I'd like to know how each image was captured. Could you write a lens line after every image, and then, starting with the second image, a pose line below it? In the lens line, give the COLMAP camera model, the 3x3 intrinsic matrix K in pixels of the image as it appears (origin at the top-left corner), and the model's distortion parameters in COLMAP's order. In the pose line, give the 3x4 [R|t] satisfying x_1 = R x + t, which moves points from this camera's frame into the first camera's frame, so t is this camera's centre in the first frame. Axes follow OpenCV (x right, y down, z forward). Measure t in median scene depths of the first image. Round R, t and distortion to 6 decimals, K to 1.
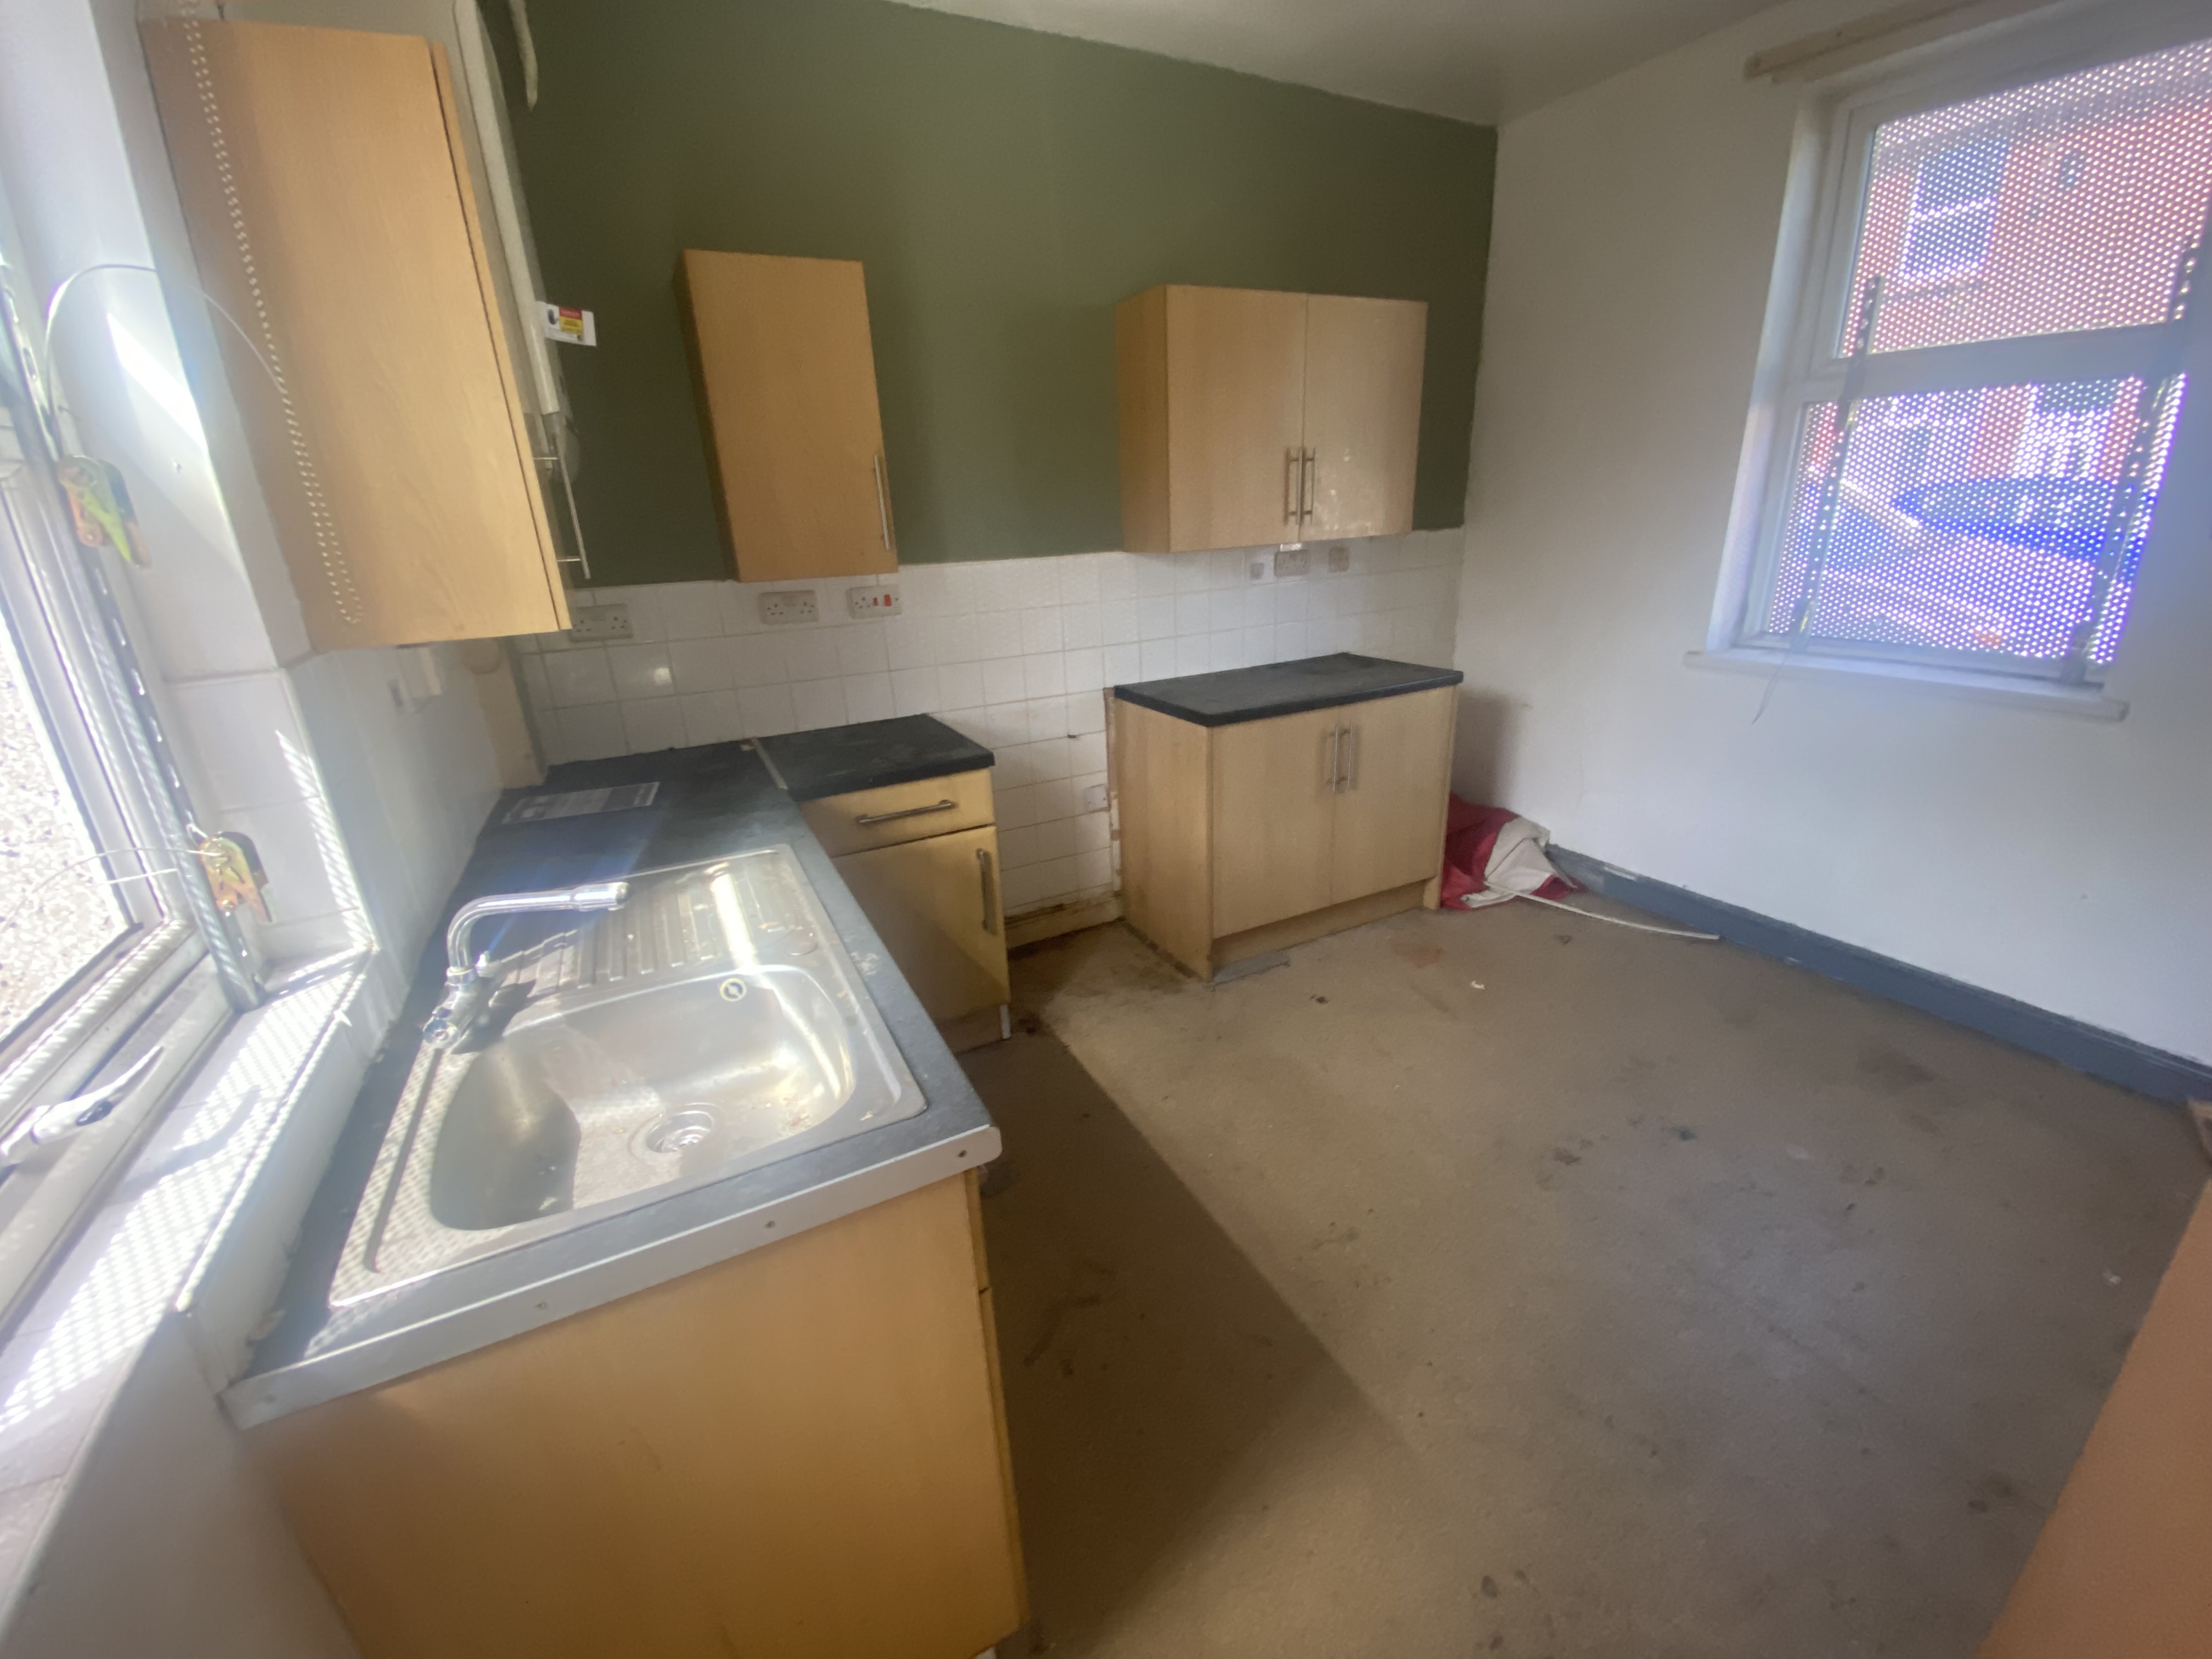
lens RADIAL K [[907.7, 0, 1106.0], [0, 907.7, 829.5], [0, 0, 1]] dist [-0.000744, -0.000043]
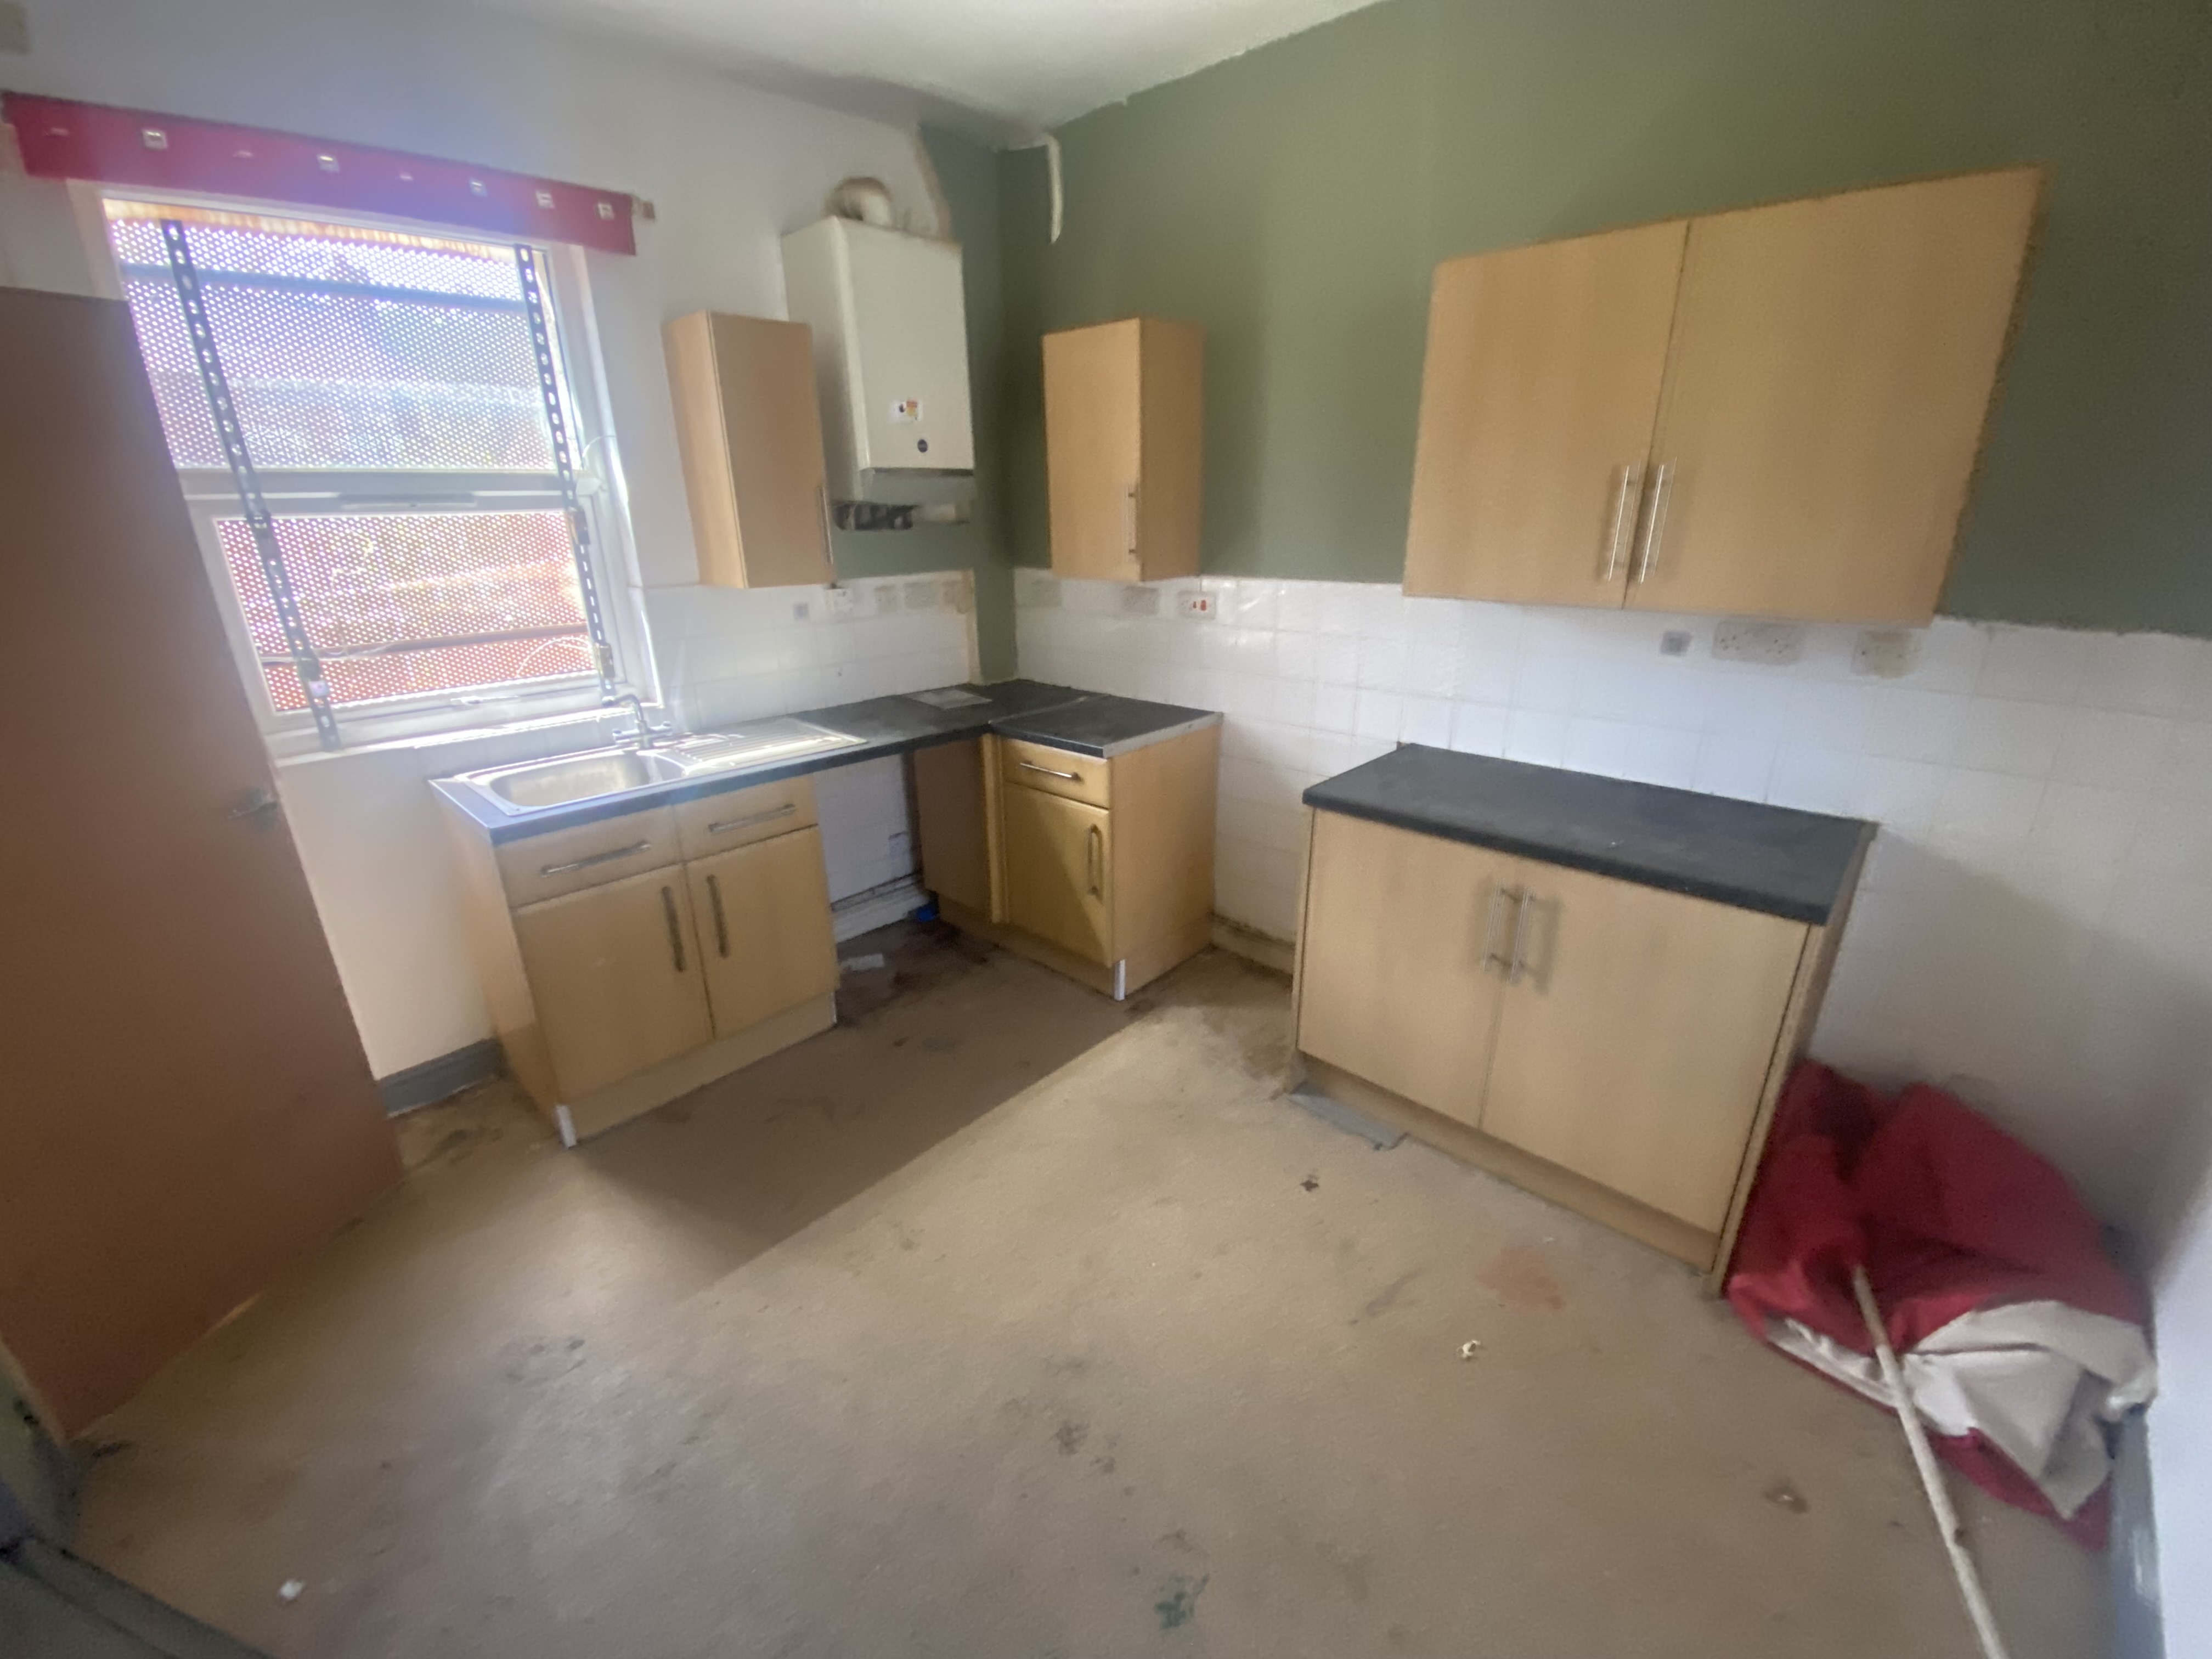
lens RADIAL K [[908.9, 0, 1106.0], [0, 908.9, 829.5], [0, 0, 1]] dist [0.032325, -0.036956]
pose [[0.326662, 0.356646, -0.875269, 0.739158], [-0.325142, 0.911954, 0.250247, -0.223425], [0.887454, 0.202840, 0.413861, 0.445041]]
